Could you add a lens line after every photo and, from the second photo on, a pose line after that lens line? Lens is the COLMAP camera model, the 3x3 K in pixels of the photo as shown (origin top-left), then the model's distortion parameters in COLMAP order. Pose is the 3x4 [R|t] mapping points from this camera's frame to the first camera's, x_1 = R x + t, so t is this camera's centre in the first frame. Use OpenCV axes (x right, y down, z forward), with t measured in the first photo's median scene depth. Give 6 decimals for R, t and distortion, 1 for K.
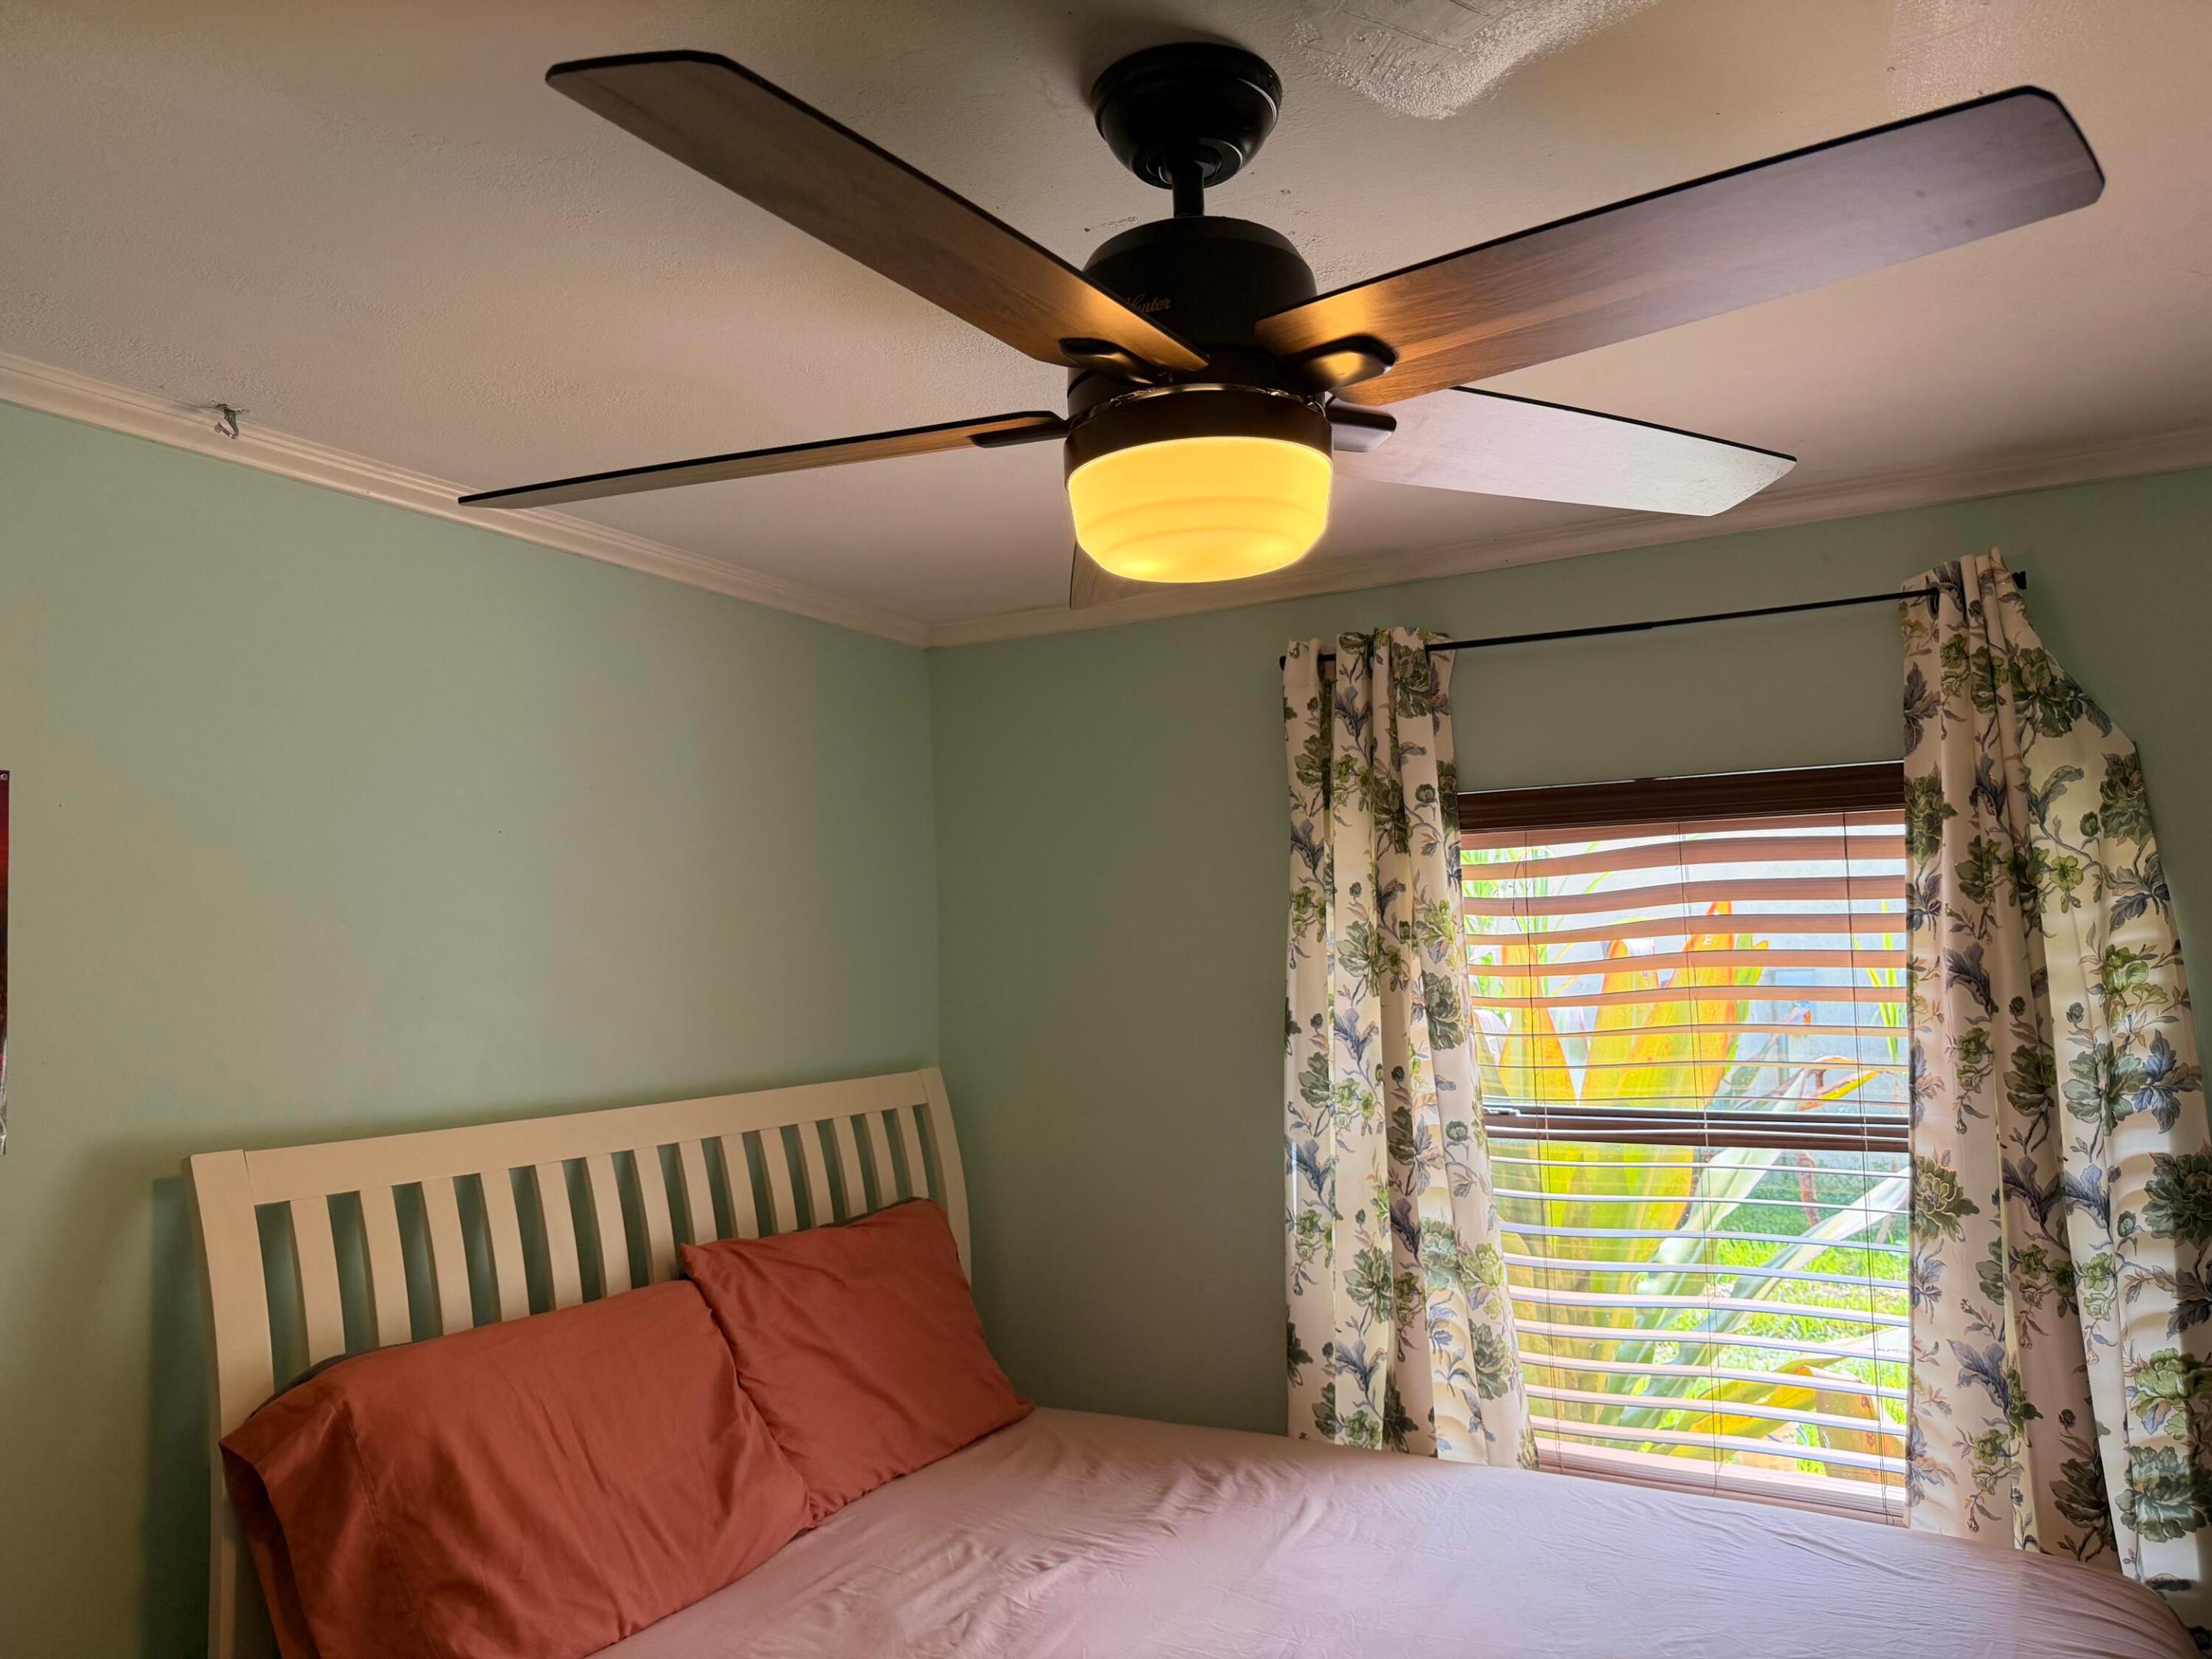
lens RADIAL K [[1598.2, 0, 1107.4], [0, 1598.2, 836.6], [0, 0, 1]] dist [0.137105, -0.180104]
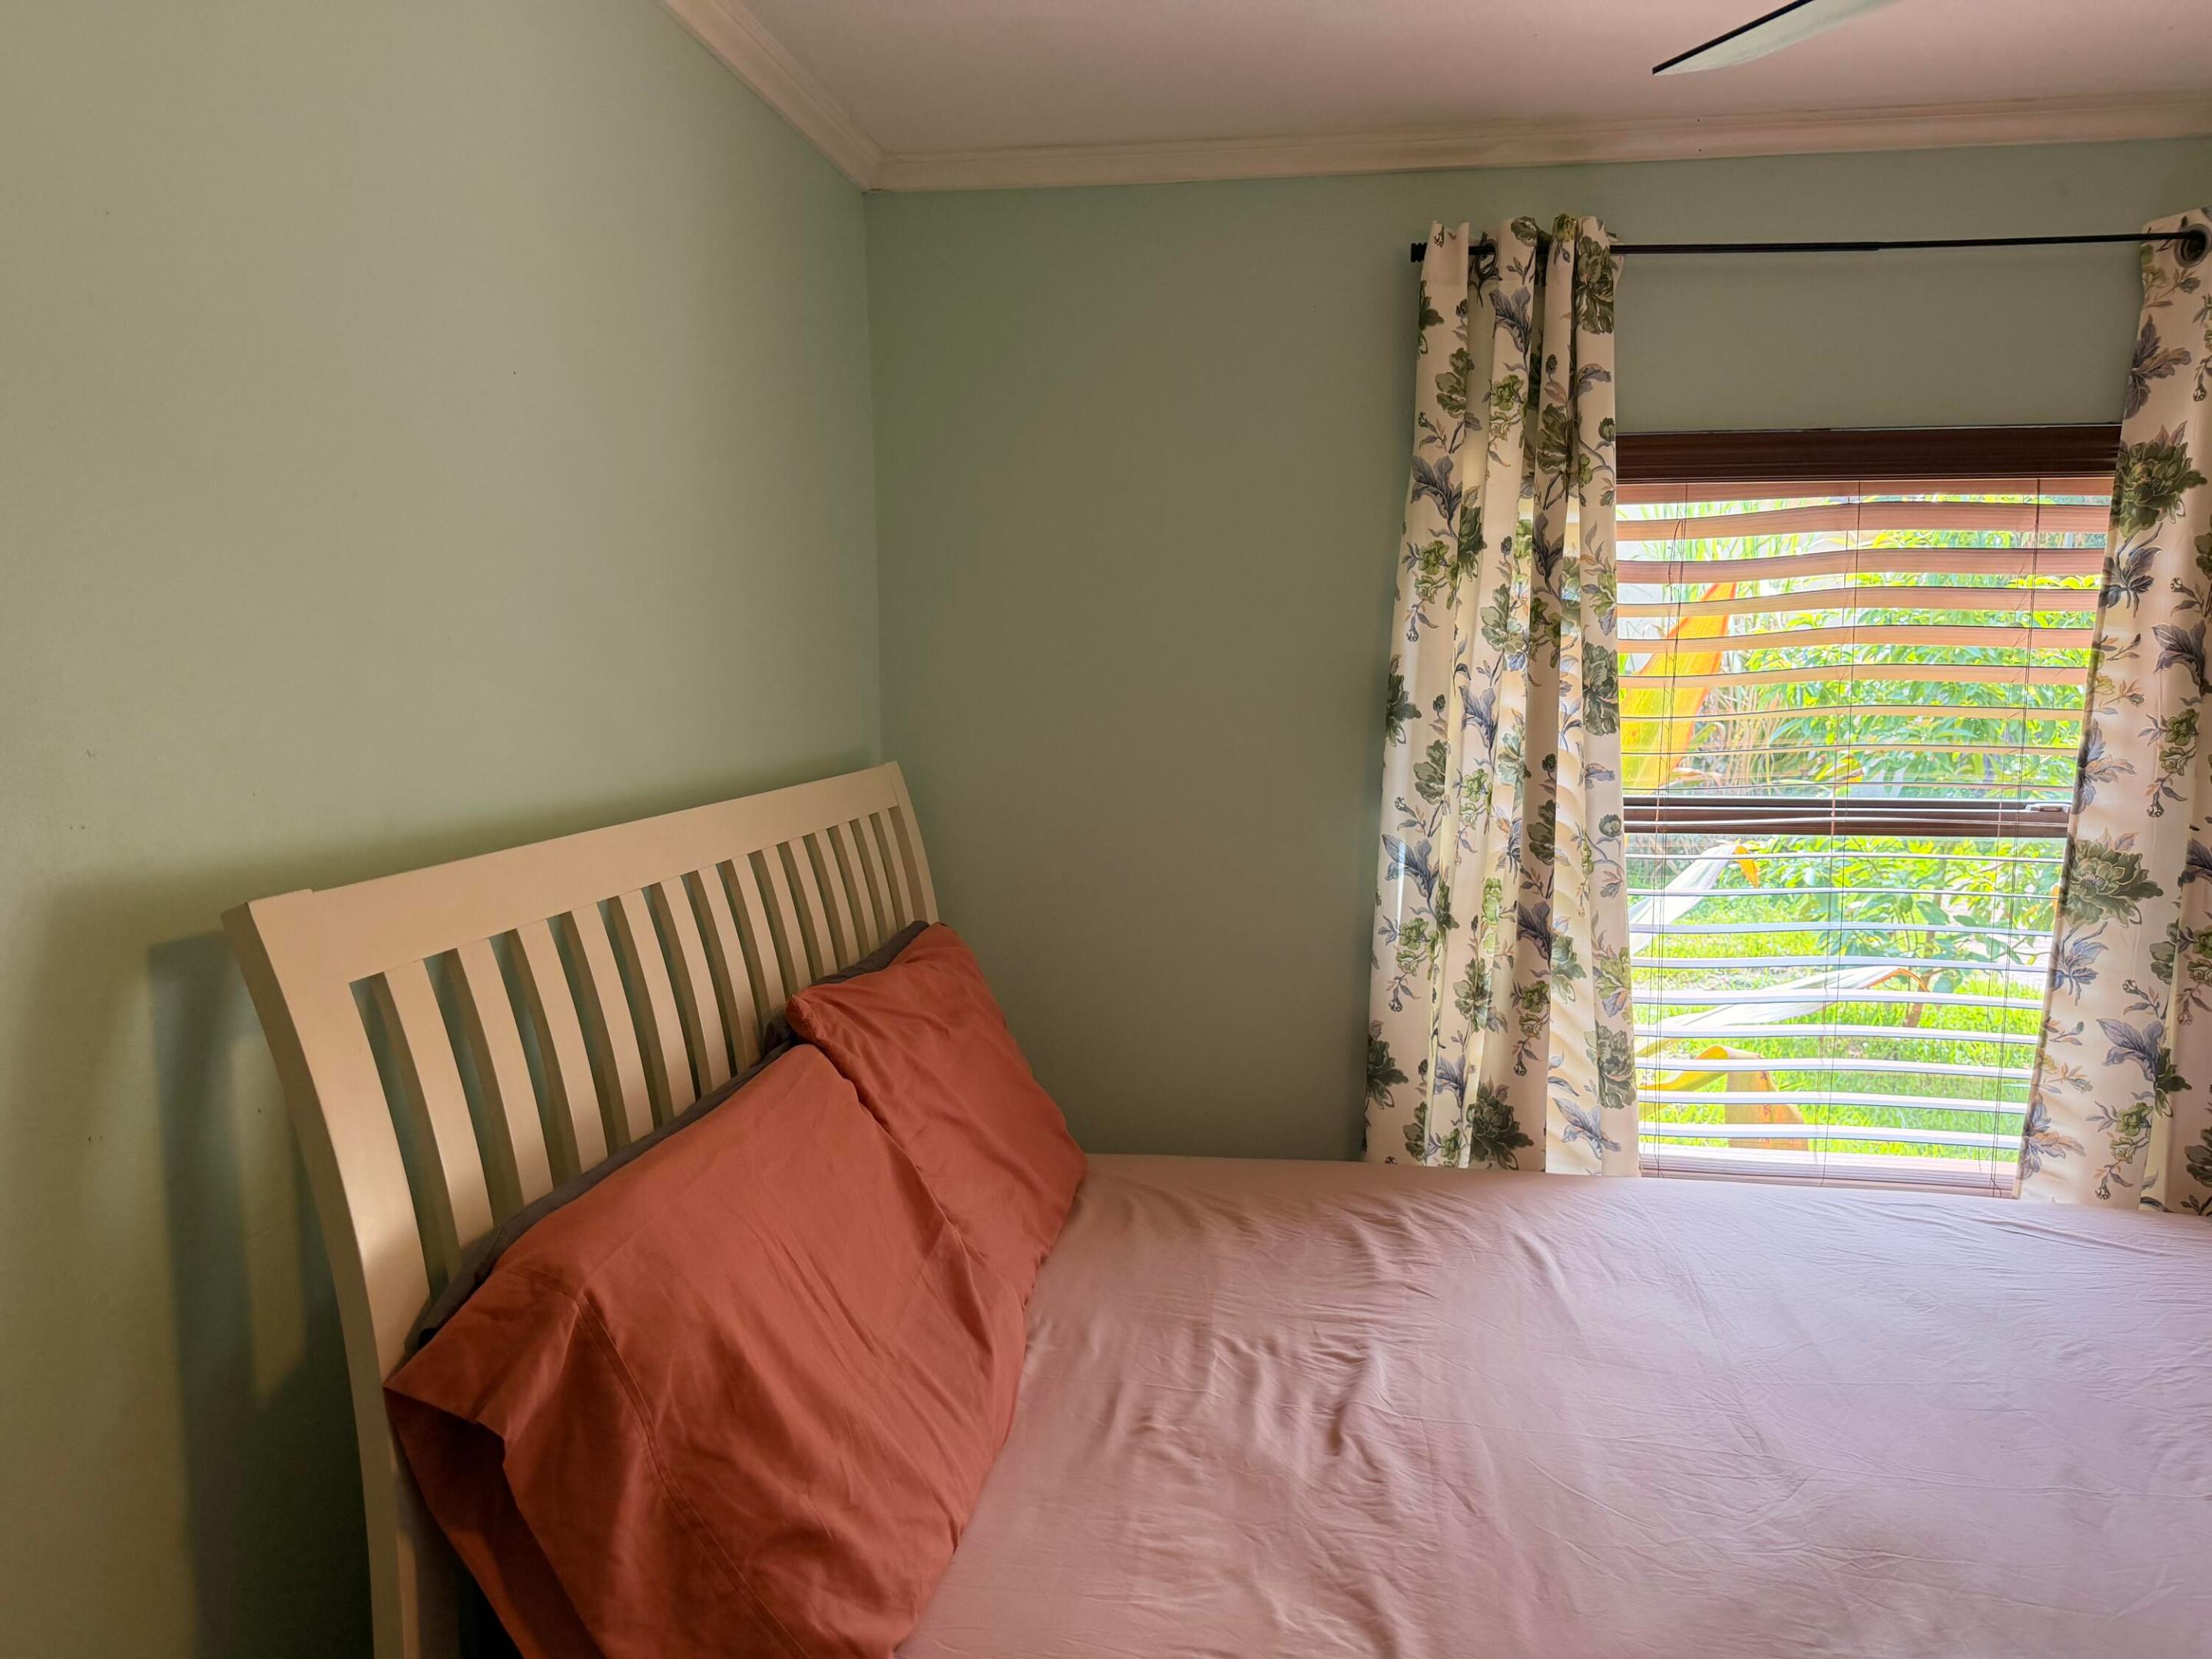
lens RADIAL K [[1567.6, 0, 1100.4], [0, 1567.6, 843.1], [0, 0, 1]] dist [0.046062, -0.060794]
pose [[0.934377, -0.019444, 0.355756, -0.370242], [-0.049701, 0.981634, 0.184188, 0.049714], [-0.352803, -0.189782, 0.916249, 0.324609]]
